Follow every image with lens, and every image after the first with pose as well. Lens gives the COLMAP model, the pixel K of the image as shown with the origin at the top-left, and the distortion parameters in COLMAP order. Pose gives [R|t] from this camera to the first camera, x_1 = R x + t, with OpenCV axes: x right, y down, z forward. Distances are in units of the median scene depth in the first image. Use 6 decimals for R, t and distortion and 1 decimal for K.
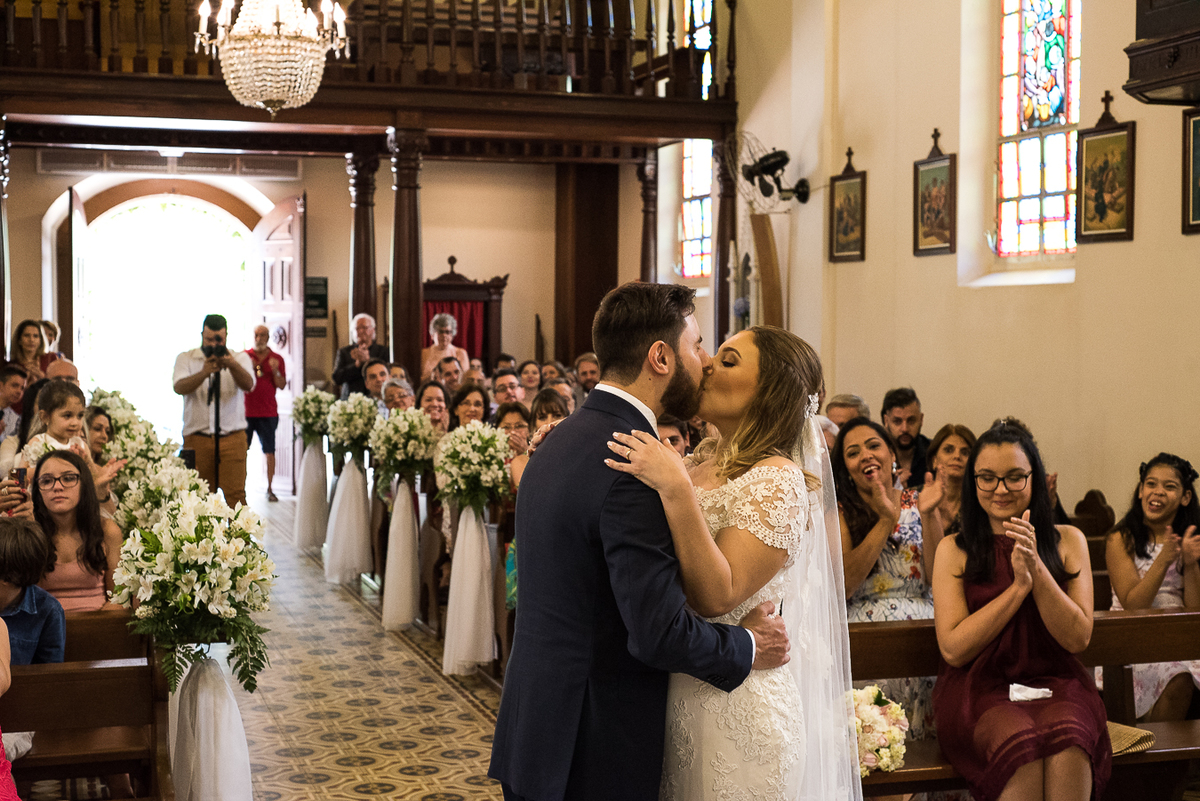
lens RADIAL K [[1785.1, 0, 600.0], [0, 1785.1, 400.5], [0, 0, 1]] dist [-0.018434, 0.001770]
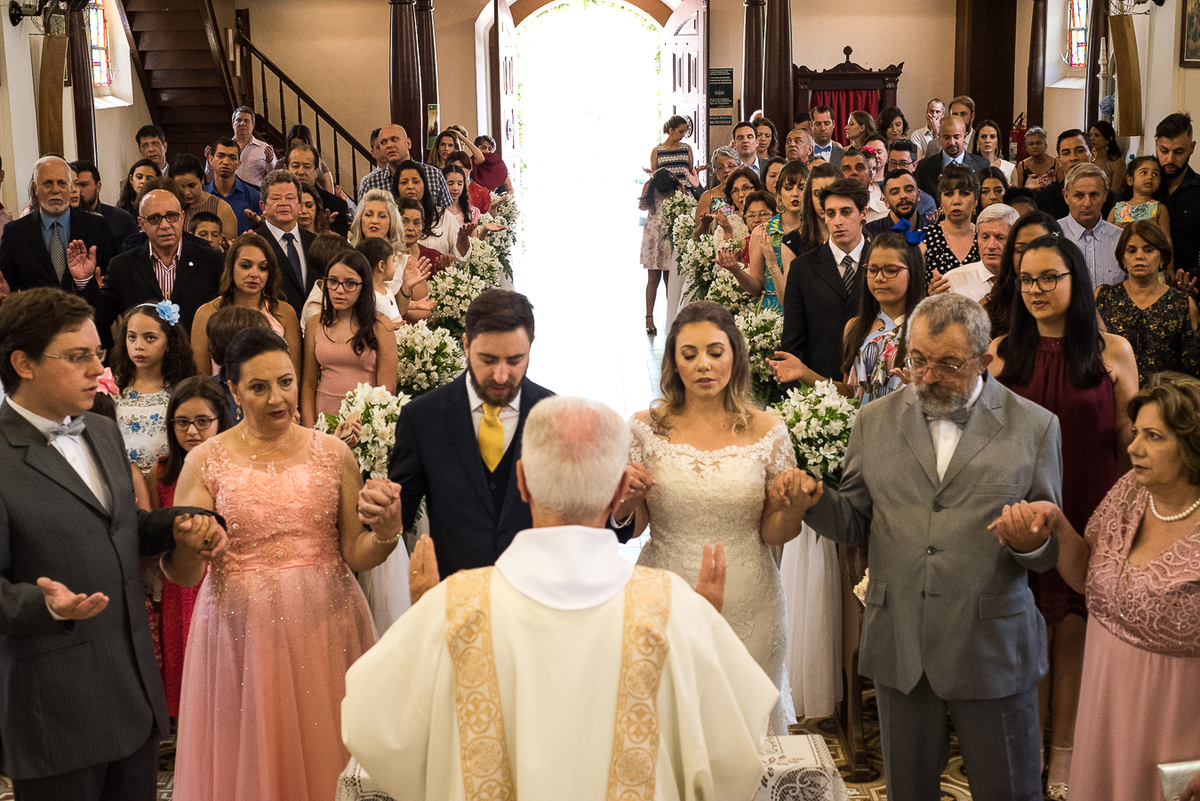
lens RADIAL K [[1785.1, 0, 600.0], [0, 1785.1, 400.5], [0, 0, 1]] dist [-0.018434, 0.001770]
pose [[0.953104, 0.038667, -0.300163, 0.122404], [0.009876, 0.987303, 0.158543, -0.053093], [0.302482, -0.154072, 0.940620, -0.067512]]
